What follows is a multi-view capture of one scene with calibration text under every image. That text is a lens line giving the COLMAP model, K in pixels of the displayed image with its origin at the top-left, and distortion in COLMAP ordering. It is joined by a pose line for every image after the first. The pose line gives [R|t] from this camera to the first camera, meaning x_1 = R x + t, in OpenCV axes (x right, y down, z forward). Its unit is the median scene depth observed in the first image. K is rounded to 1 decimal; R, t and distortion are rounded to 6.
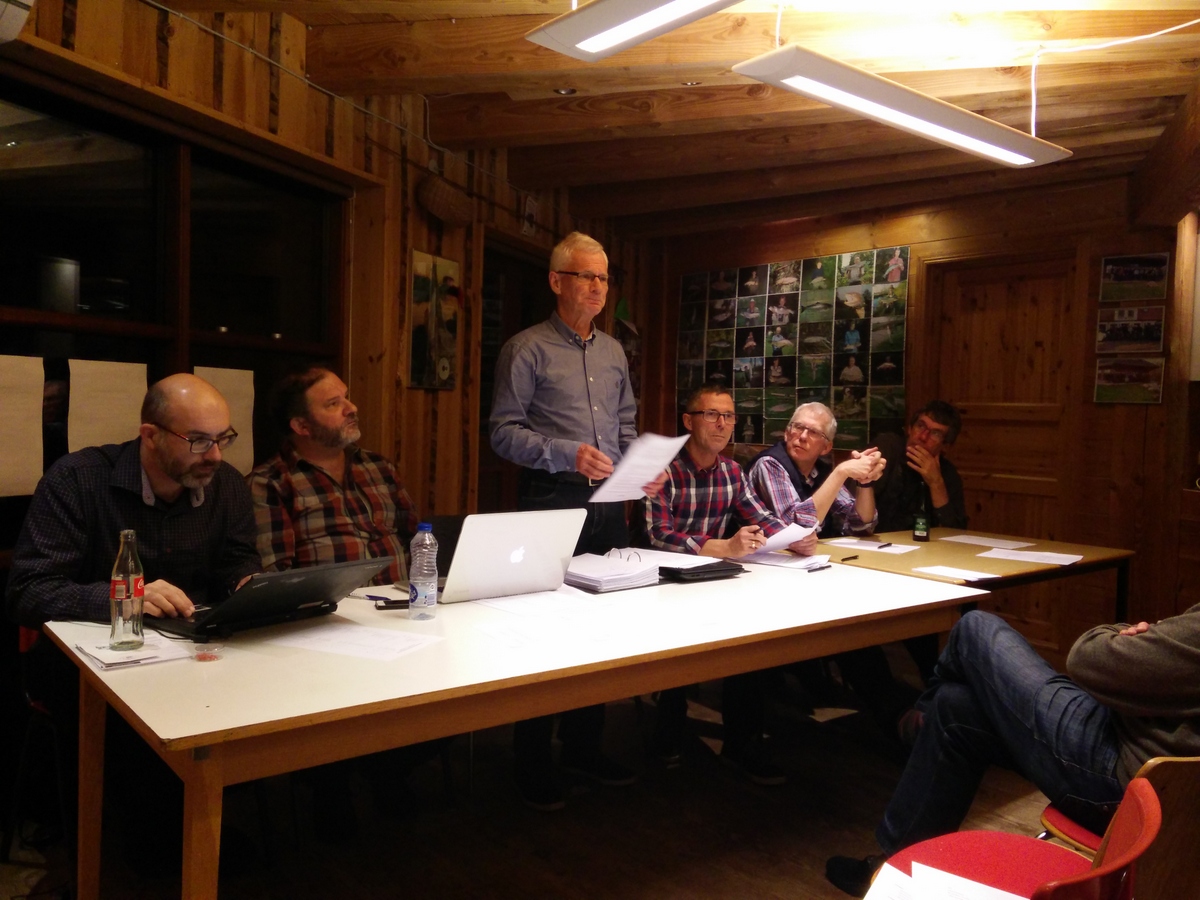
lens RADIAL K [[971.7, 0, 599.5], [0, 971.7, 439.6], [0, 0, 1]] dist [0.082113, -0.105487]
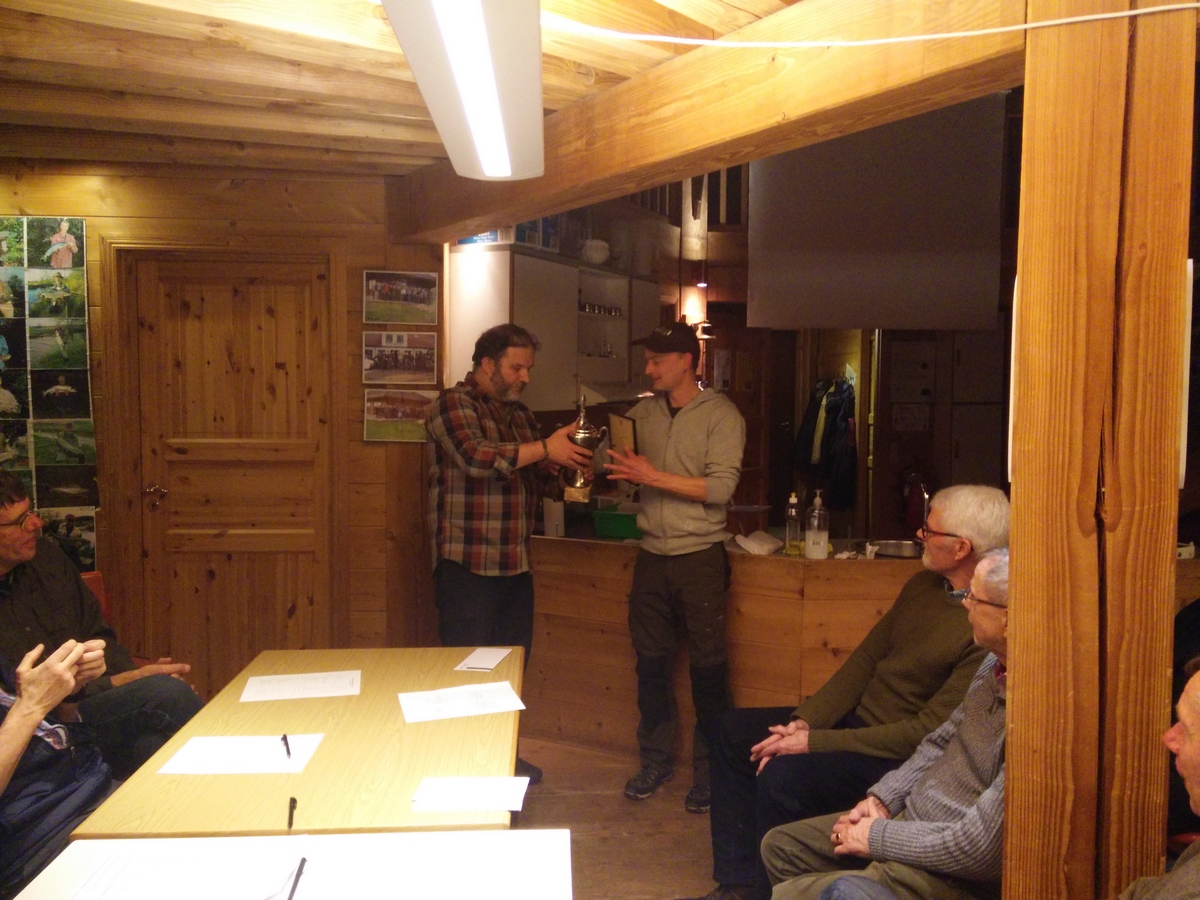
lens RADIAL K [[971.7, 0, 644.5], [0, 971.7, 443.9], [0, 0, 1]] dist [0.082113, -0.105487]
pose [[0.565666, -0.075677, 0.821154, -0.055180], [0.036334, 0.997100, 0.066863, -0.081335], [-0.823833, -0.007986, 0.566776, 0.315051]]
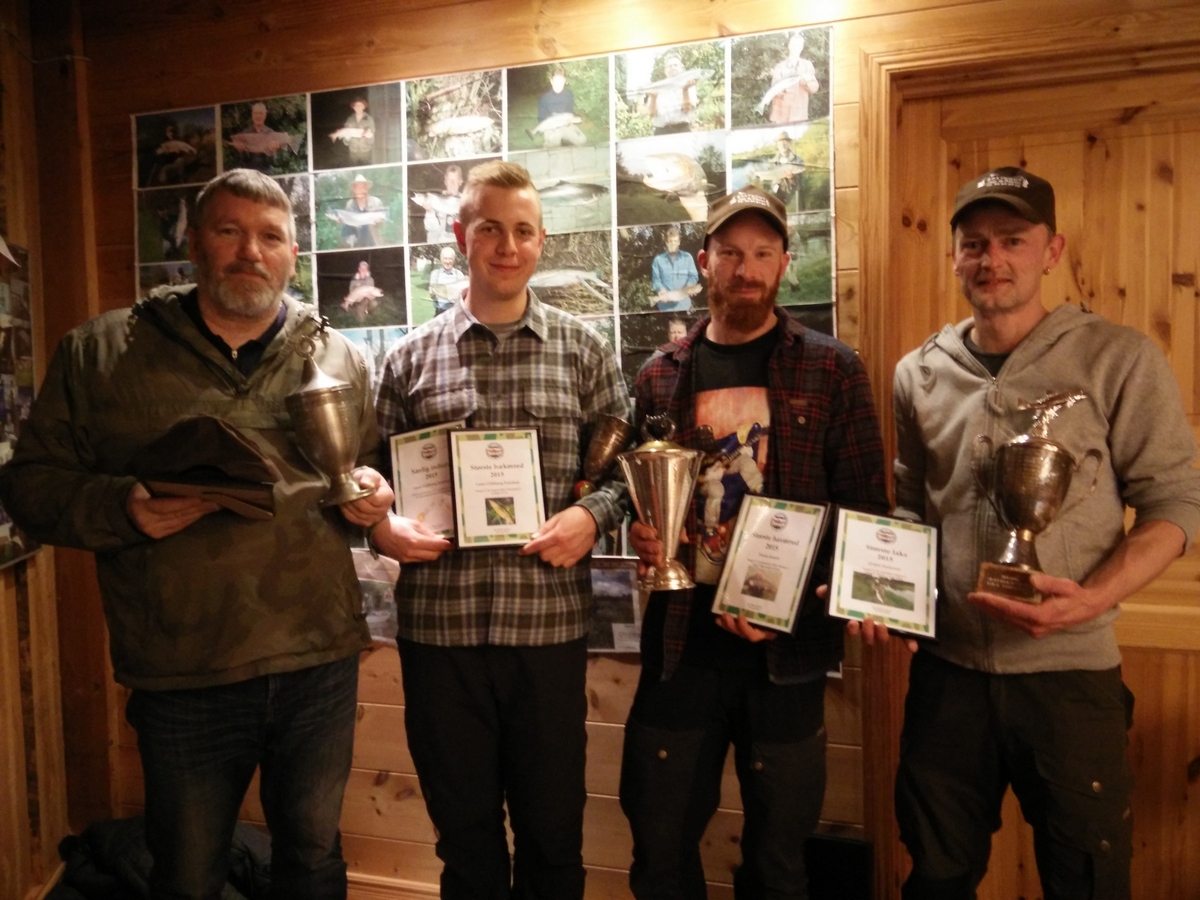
lens RADIAL K [[971.7, 0, 592.2], [0, 971.7, 442.0], [0, 0, 1]] dist [0.082113, -0.105487]
pose [[0.833043, -0.076724, 0.547862, 0.018521], [0.063127, 0.997051, 0.043643, -0.068126], [-0.549594, -0.001772, 0.835430, 0.847092]]
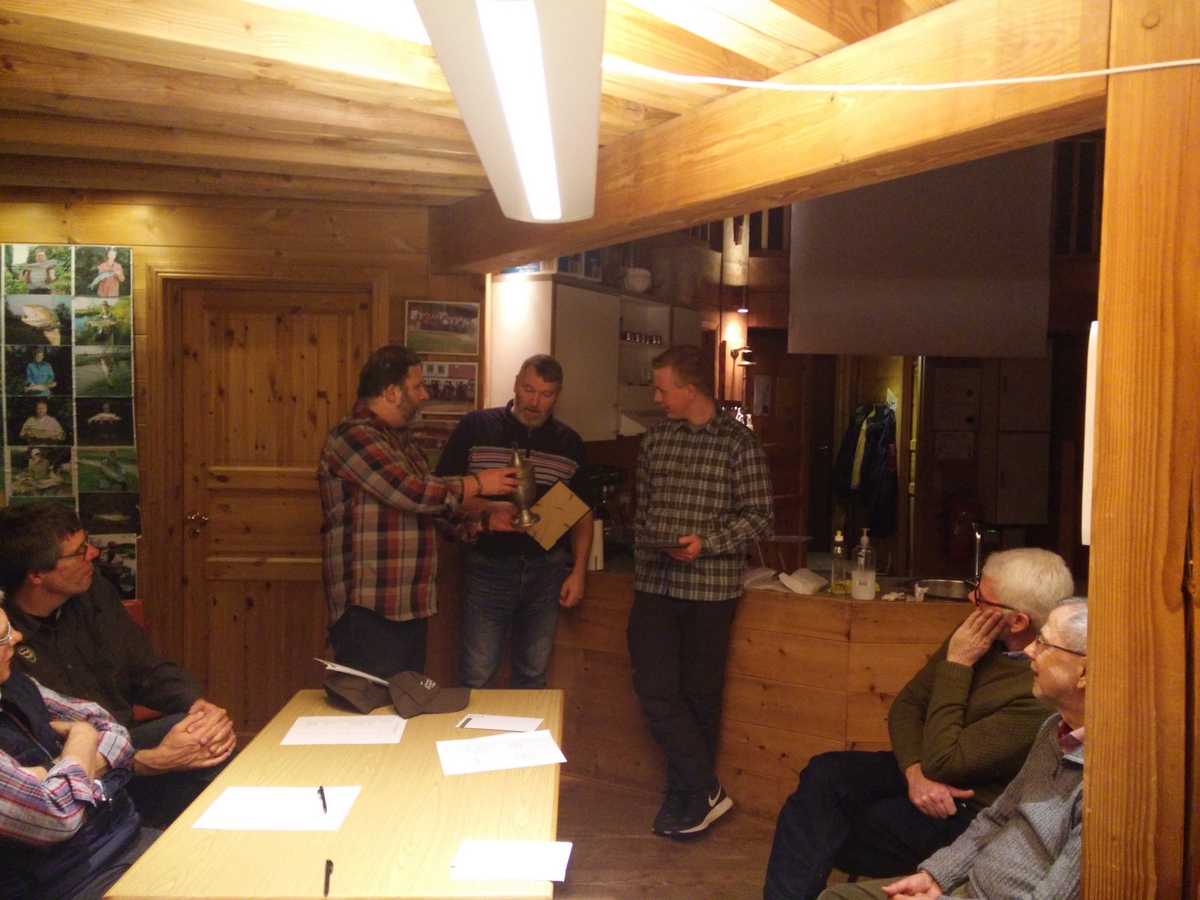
lens RADIAL K [[971.7, 0, 644.6], [0, 971.7, 442.9], [0, 0, 1]] dist [0.082113, -0.105487]
pose [[0.594005, -0.055475, 0.802546, -0.046889], [0.027841, 0.998439, 0.048409, -0.094991], [-0.803979, -0.006411, 0.594623, 0.328819]]
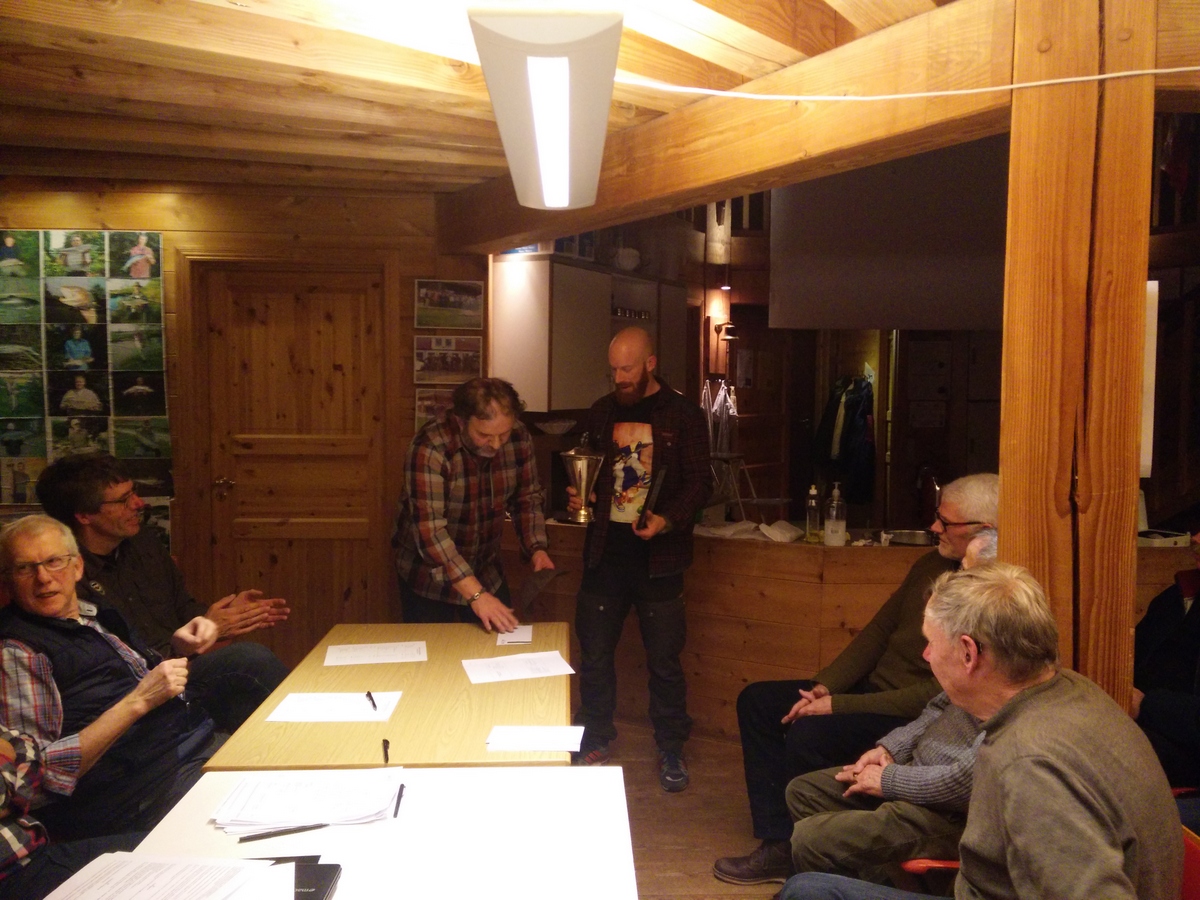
lens RADIAL K [[971.7, 0, 640.5], [0, 971.7, 440.2], [0, 0, 1]] dist [0.082113, -0.105487]
pose [[0.584871, -0.074826, 0.807668, -0.111749], [0.036964, 0.997160, 0.065614, -0.085043], [-0.810284, -0.008521, 0.585976, 0.287951]]
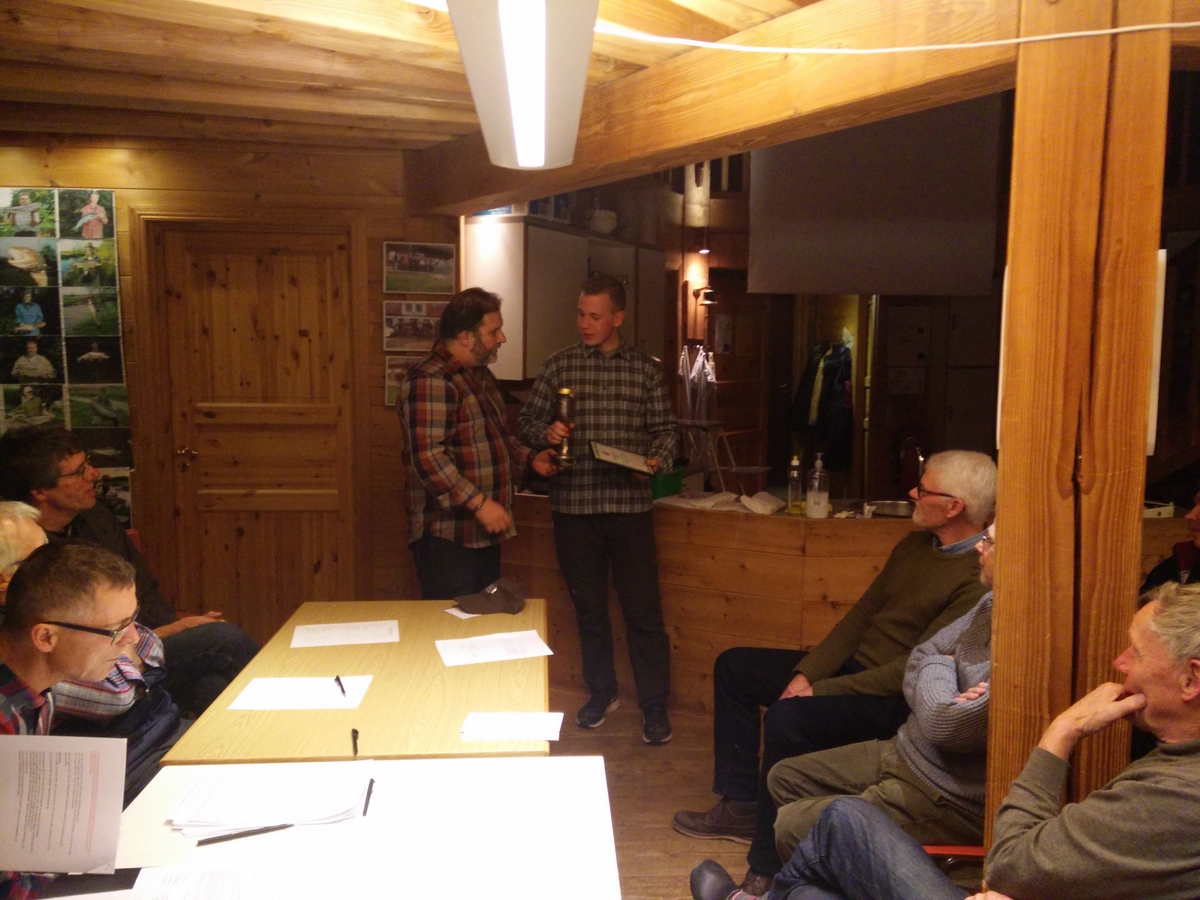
lens RADIAL K [[971.7, 0, 642.3], [0, 971.7, 443.5], [0, 0, 1]] dist [0.082113, -0.105487]
pose [[0.562634, -0.108807, 0.819514, -0.094901], [0.035070, 0.993550, 0.107836, -0.089223], [-0.825962, -0.031932, 0.562821, 0.303089]]
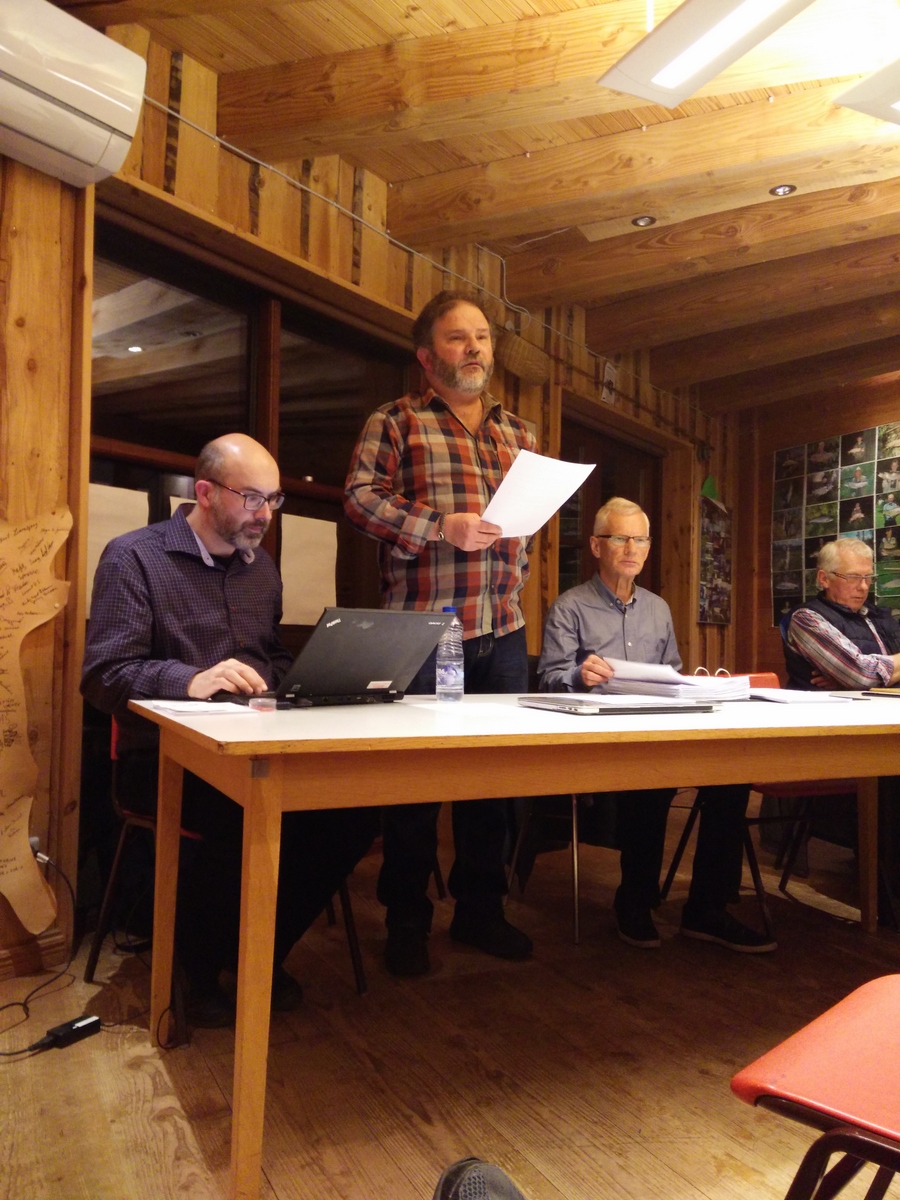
lens RADIAL K [[971.7, 0, 448.5], [0, 971.7, 607.4], [0, 0, 1]] dist [0.082113, -0.105487]
pose [[0.971399, -0.020082, -0.236604, -0.000664], [0.003484, 0.997516, -0.070360, 0.067699], [0.237430, 0.067524, 0.969055, 0.036004]]
